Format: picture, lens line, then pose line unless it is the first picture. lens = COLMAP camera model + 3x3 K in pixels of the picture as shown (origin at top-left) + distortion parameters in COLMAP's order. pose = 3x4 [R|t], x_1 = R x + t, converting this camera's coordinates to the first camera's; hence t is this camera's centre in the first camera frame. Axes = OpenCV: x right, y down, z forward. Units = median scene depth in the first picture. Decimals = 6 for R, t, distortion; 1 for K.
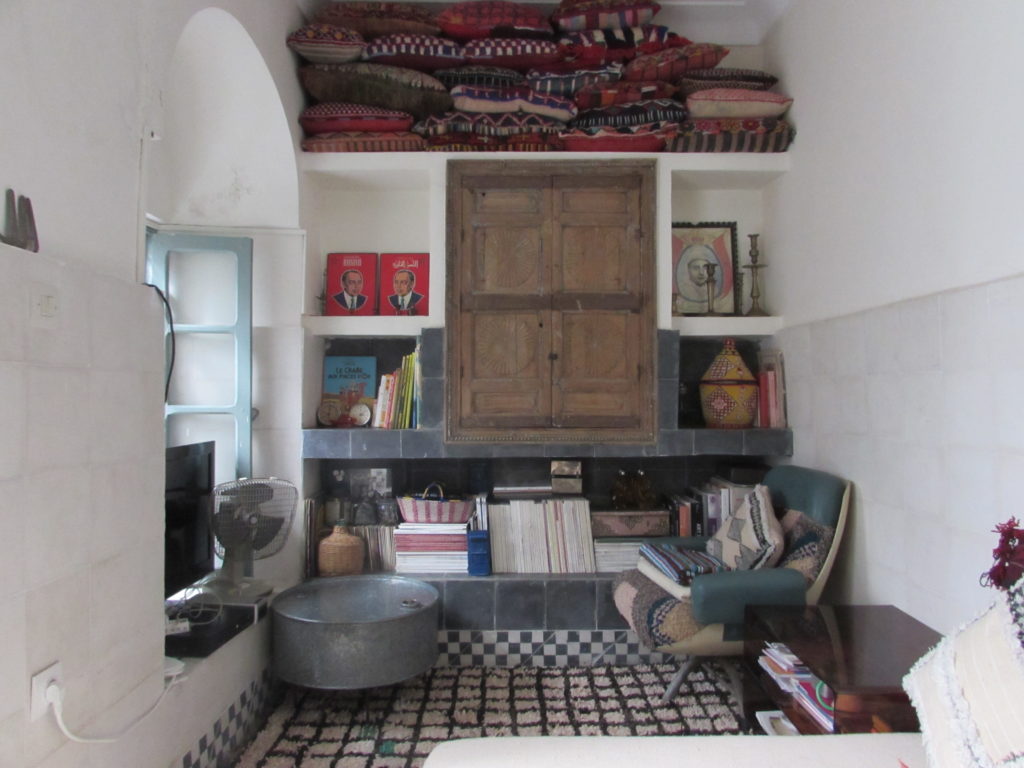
lens RADIAL K [[719.1, 0, 508.2], [0, 719.1, 382.3], [0, 0, 1]] dist [-0.038921, 0.017652]
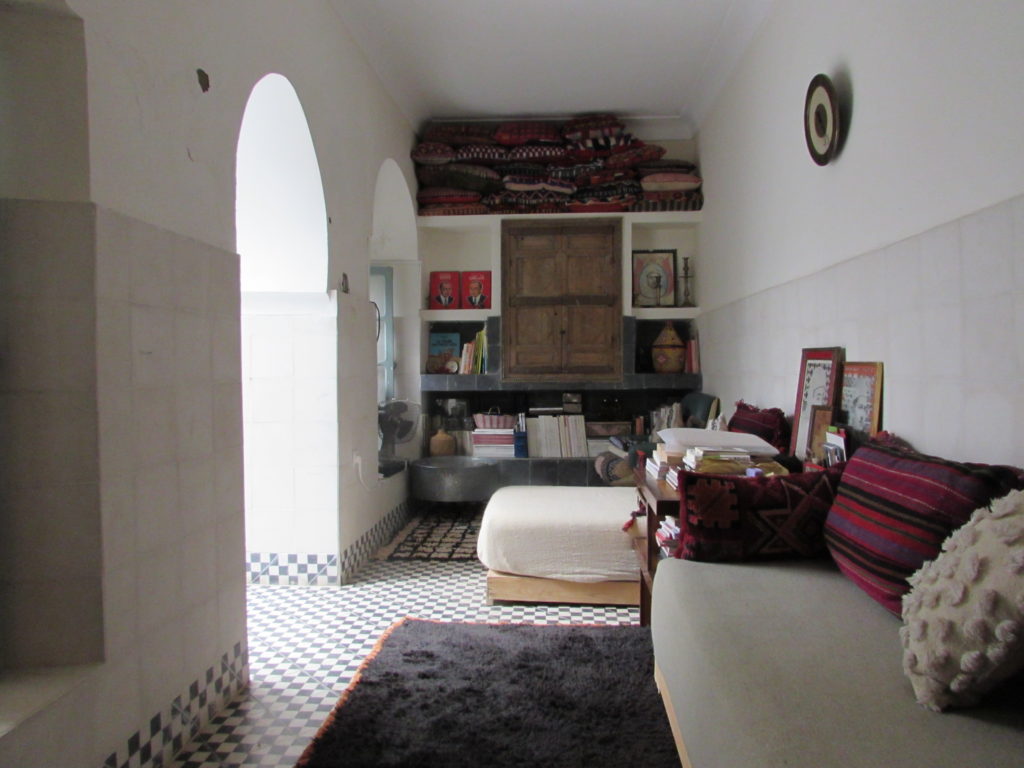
lens RADIAL K [[719.1, 0, 509.7], [0, 719.1, 383.8], [0, 0, 1]] dist [-0.038921, 0.017652]
pose [[0.997527, -0.003122, -0.070217, 0.056387], [0.005697, 0.999317, 0.036503, 0.024855], [0.070055, -0.036813, 0.996864, -0.745652]]
